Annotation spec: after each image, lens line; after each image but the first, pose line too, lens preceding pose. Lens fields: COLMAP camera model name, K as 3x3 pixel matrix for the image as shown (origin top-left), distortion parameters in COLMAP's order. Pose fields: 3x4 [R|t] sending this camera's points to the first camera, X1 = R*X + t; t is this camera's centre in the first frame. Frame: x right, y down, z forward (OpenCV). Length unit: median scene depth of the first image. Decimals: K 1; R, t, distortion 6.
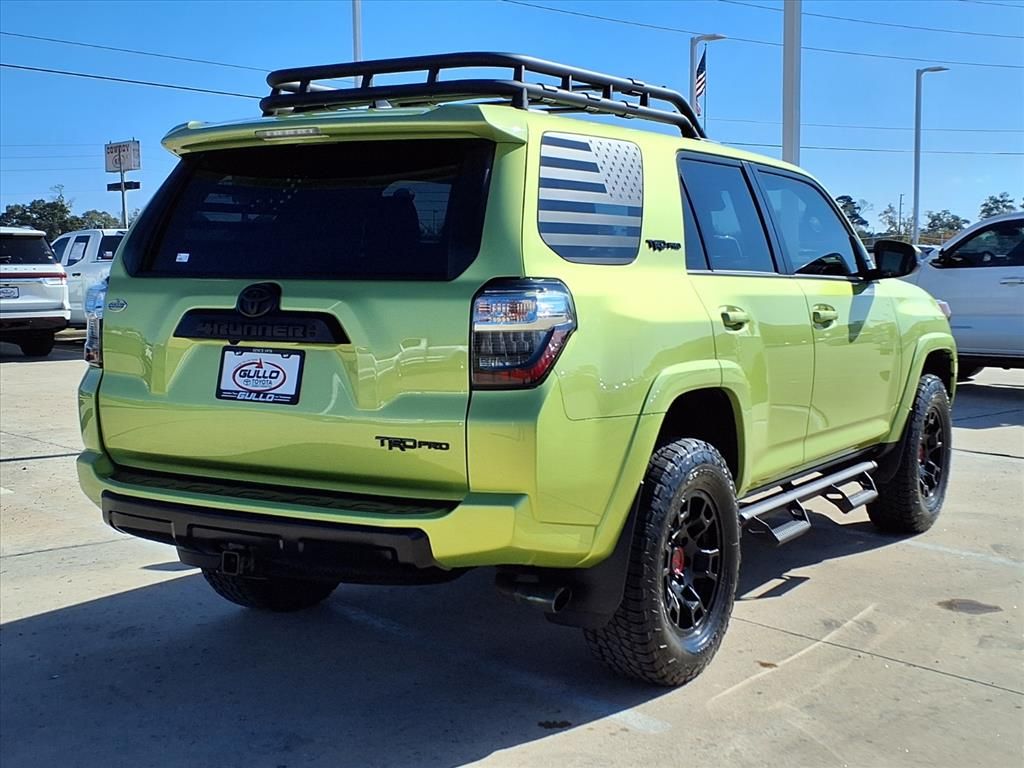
lens RADIAL K [[1375.7, 0, 485.9], [0, 1375.7, 344.7], [0, 0, 1]] dist [0.292264, -0.920707]
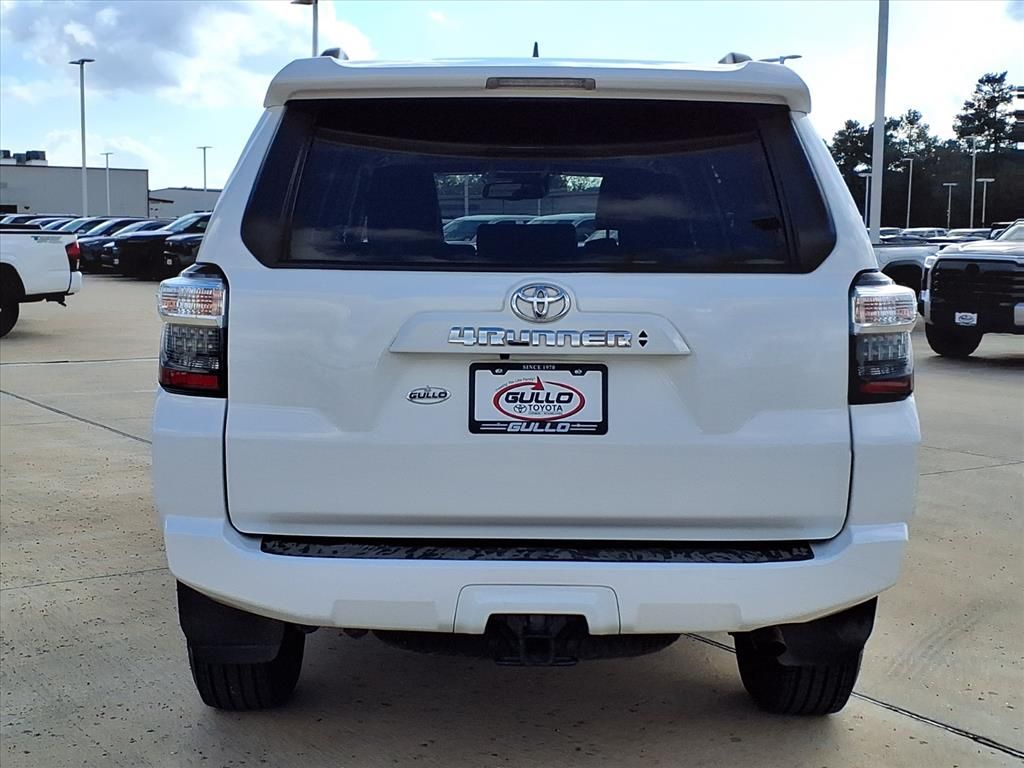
lens RADIAL K [[1375.7, 0, 485.9], [0, 1375.7, 344.7], [0, 0, 1]] dist [0.292264, -0.920707]
pose [[0.835556, -0.031219, 0.548517, -0.602045], [0.022405, 0.999490, 0.022758, -0.025952], [-0.548948, -0.006726, 0.835830, 0.375538]]
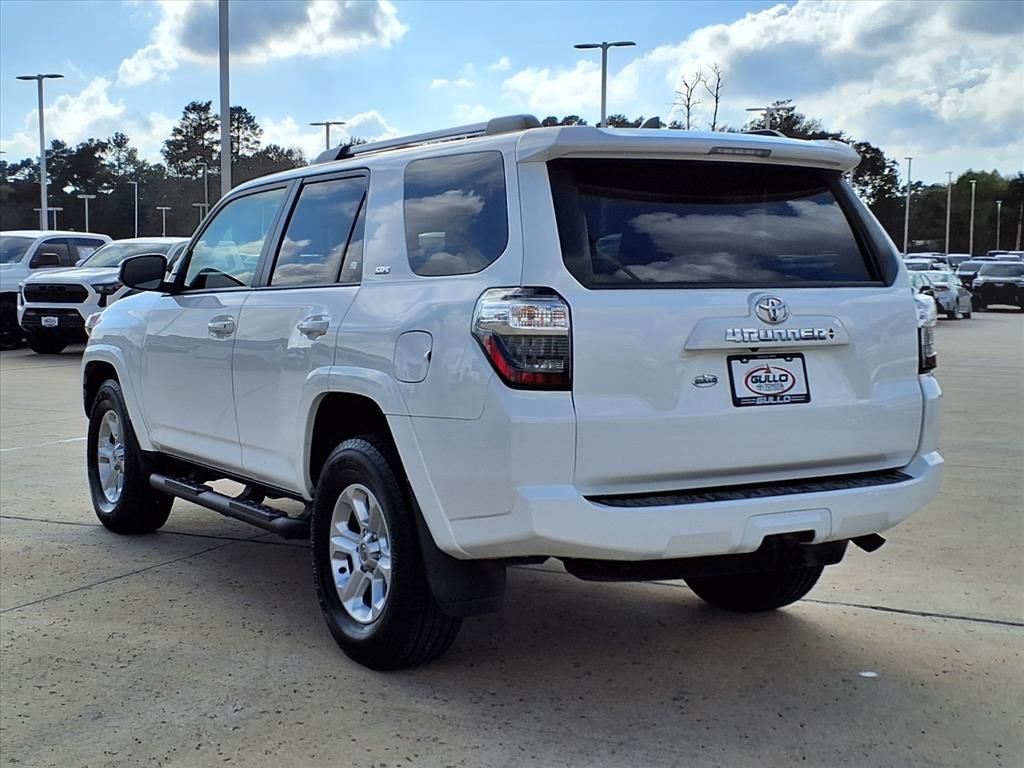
lens RADIAL K [[1375.7, 0, 485.9], [0, 1375.7, 344.7], [0, 0, 1]] dist [0.292264, -0.920707]
pose [[0.443250, -0.047170, 0.895156, -1.202831], [0.051339, 0.998311, 0.027185, -0.044456], [-0.894927, 0.033907, 0.444923, 0.714997]]
